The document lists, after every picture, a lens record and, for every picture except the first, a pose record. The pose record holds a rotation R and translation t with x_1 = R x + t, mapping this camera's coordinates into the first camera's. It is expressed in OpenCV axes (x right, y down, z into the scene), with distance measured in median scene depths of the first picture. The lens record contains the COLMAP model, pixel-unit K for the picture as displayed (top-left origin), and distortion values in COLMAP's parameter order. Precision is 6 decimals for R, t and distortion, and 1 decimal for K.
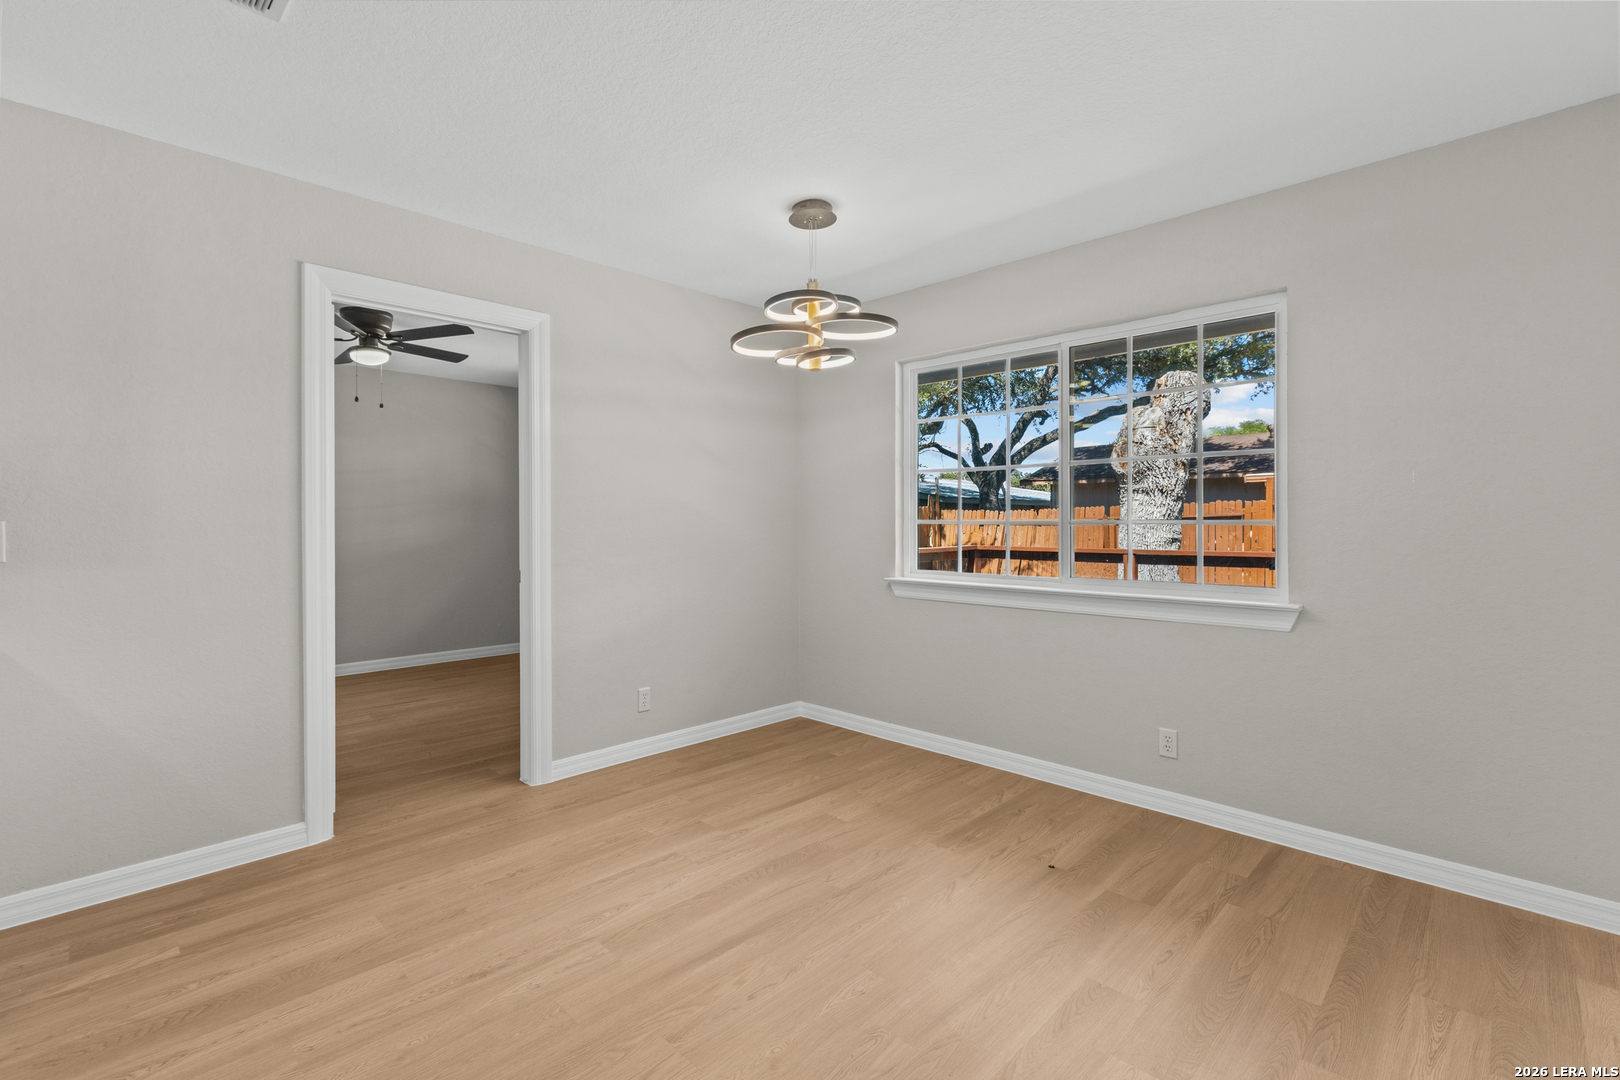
lens RADIAL K [[736.1, 0, 815.0], [0, 736.1, 514.0], [0, 0, 1]] dist [0.003765, 0.000958]
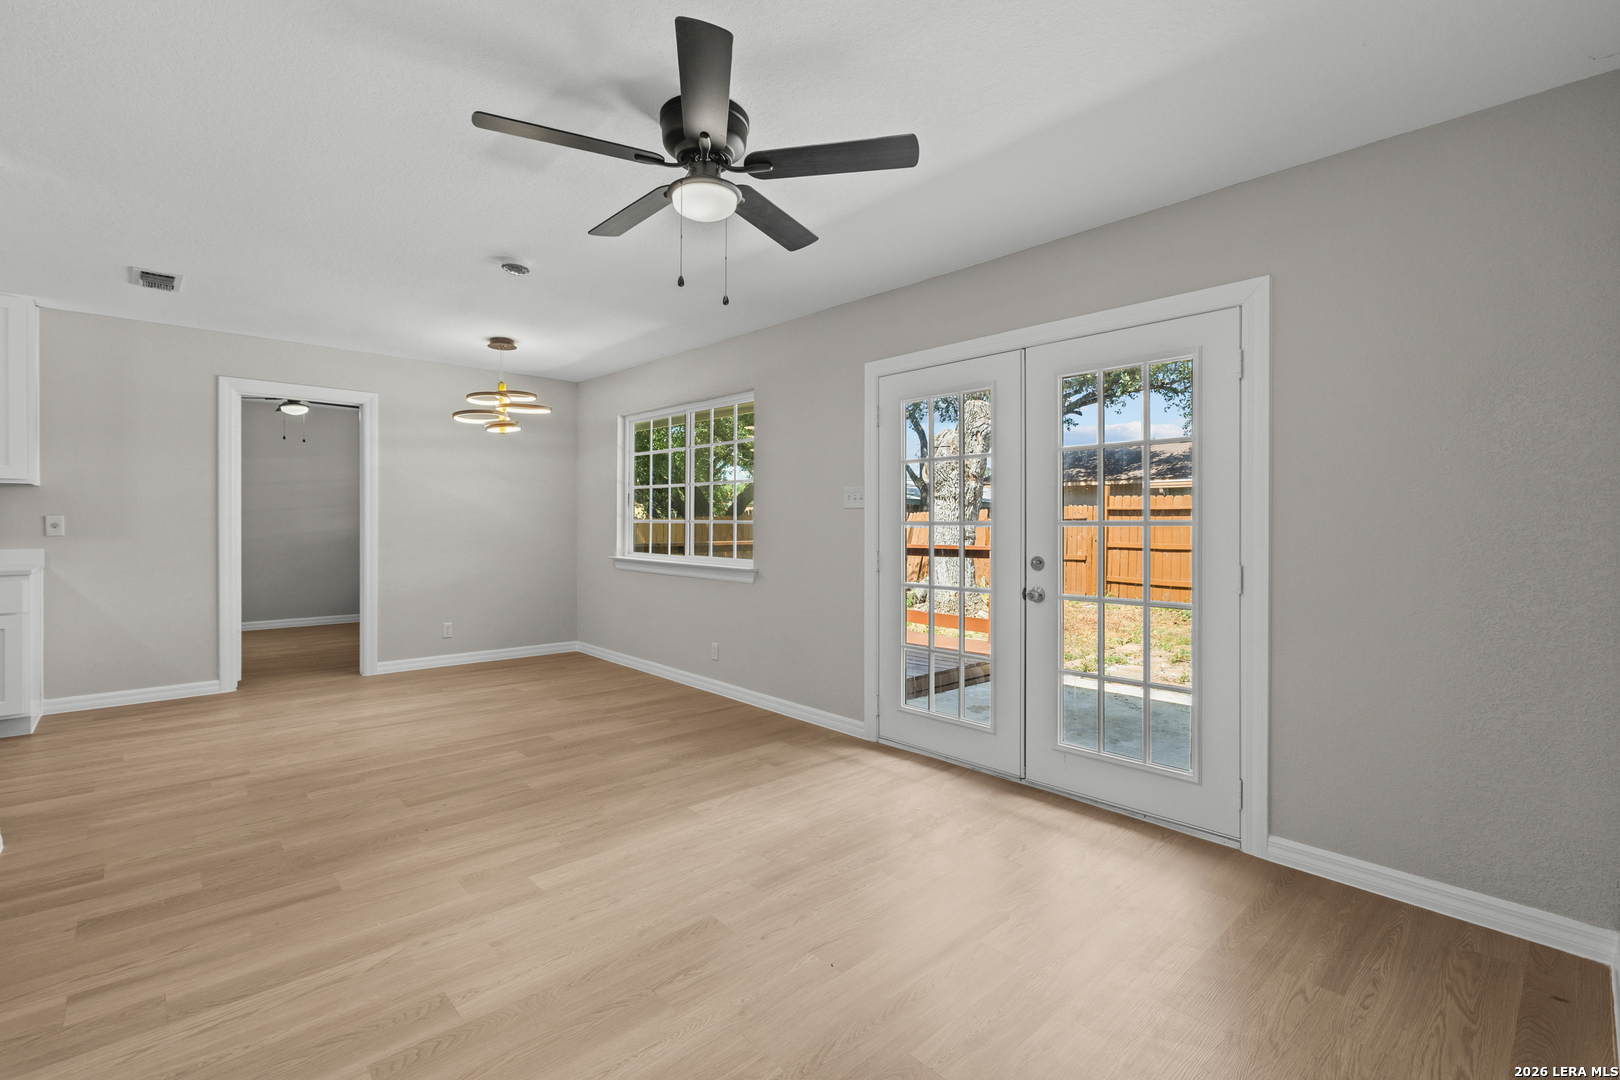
lens RADIAL K [[730.9, 0, 809.7], [0, 730.9, 522.1], [0, 0, 1]] dist [0.001281, 0.000471]
pose [[0.998613, 0.006699, -0.052229, 0.819428], [-0.006120, 0.999918, 0.011238, -0.007548], [0.052300, -0.010902, 0.998572, -0.698140]]
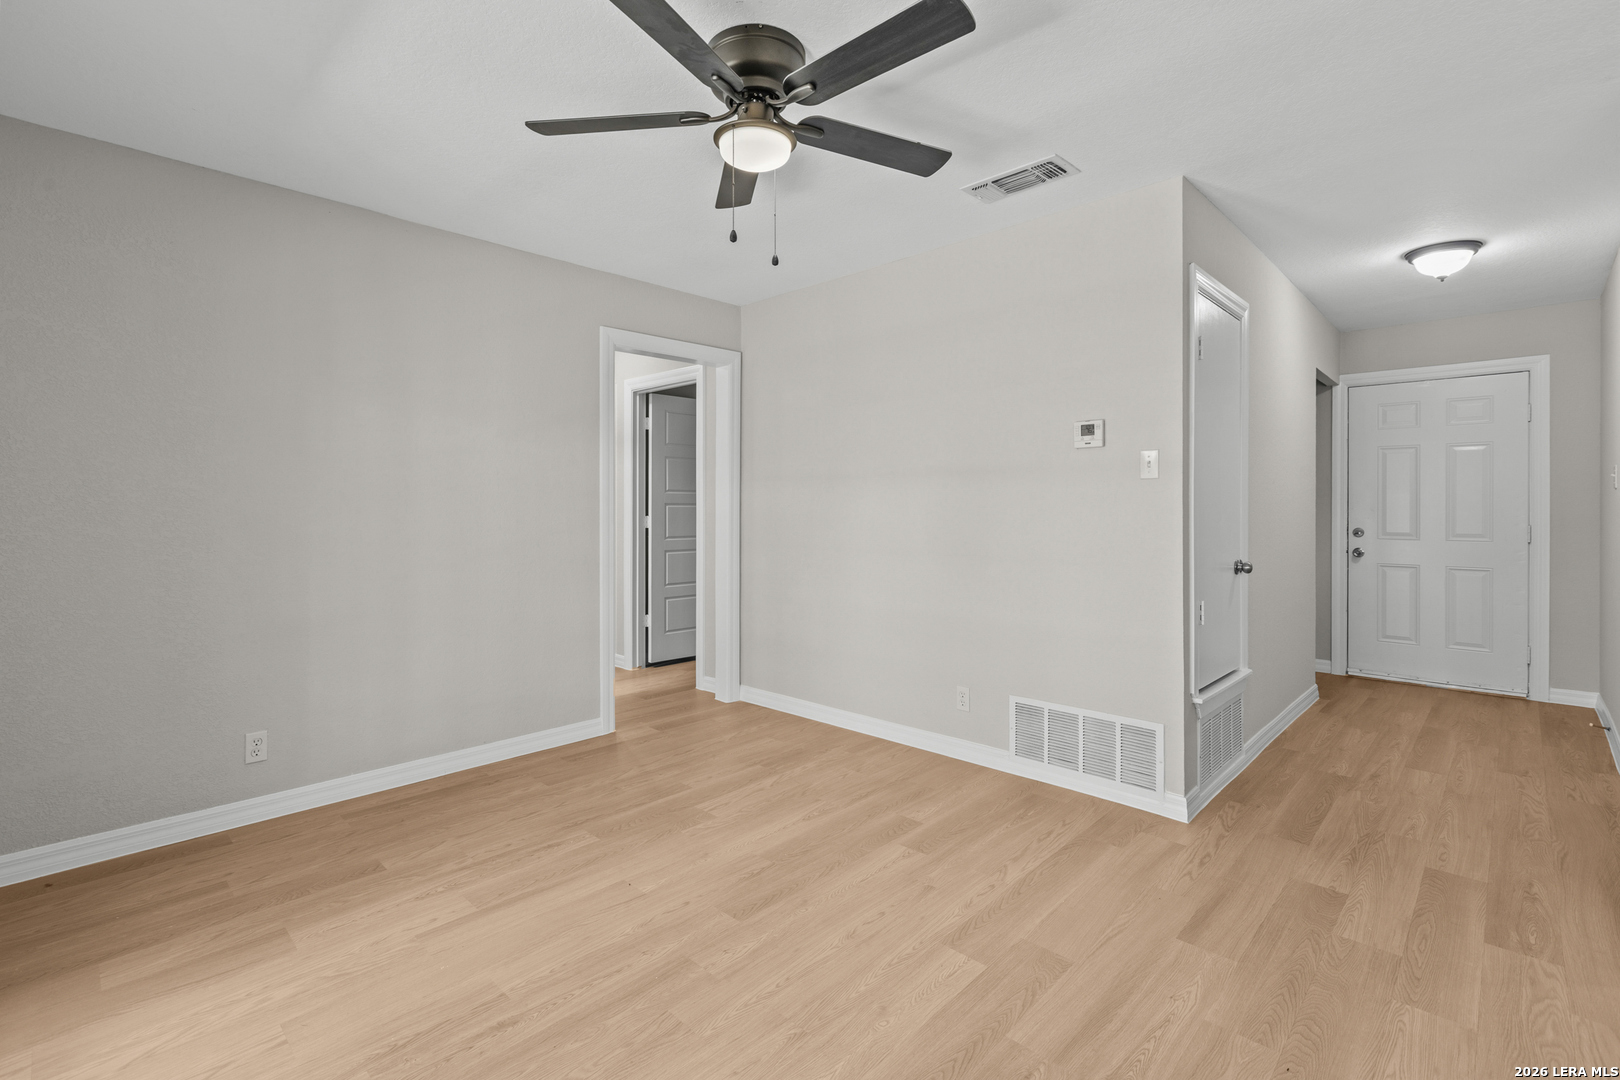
lens RADIAL K [[734.3, 0, 808.8], [0, 734.3, 512.7], [0, 0, 1]] dist [-0.000505, -0.000198]
pose [[-0.999989, 0.000623, -0.004694, 0.615553], [0.000654, 0.999978, -0.006666, 0.011480], [0.004690, -0.006669, -0.999967, 0.782320]]
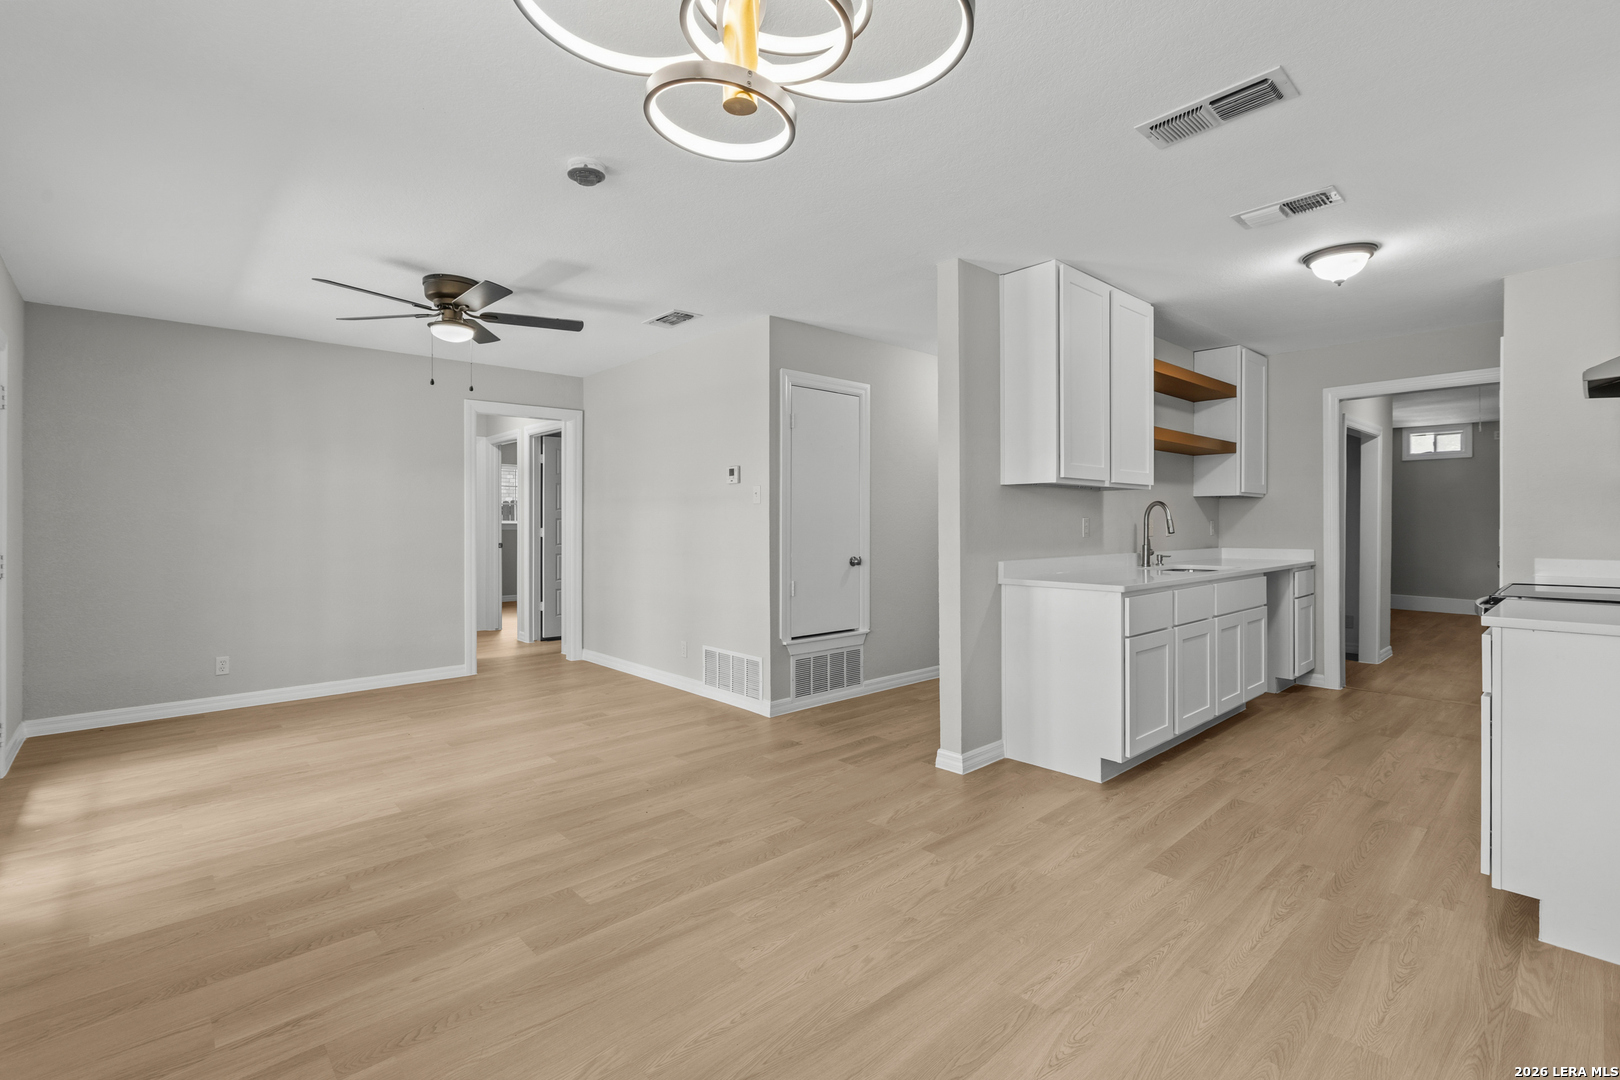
lens RADIAL K [[730.9, 0, 809.7], [0, 730.9, 522.1], [0, 0, 1]] dist [0.001281, 0.000471]
pose [[-0.998337, 0.003069, 0.057562, -0.053521], [0.002431, 0.999935, -0.011159, 0.016784], [-0.057592, -0.011001, -0.998280, 1.356136]]
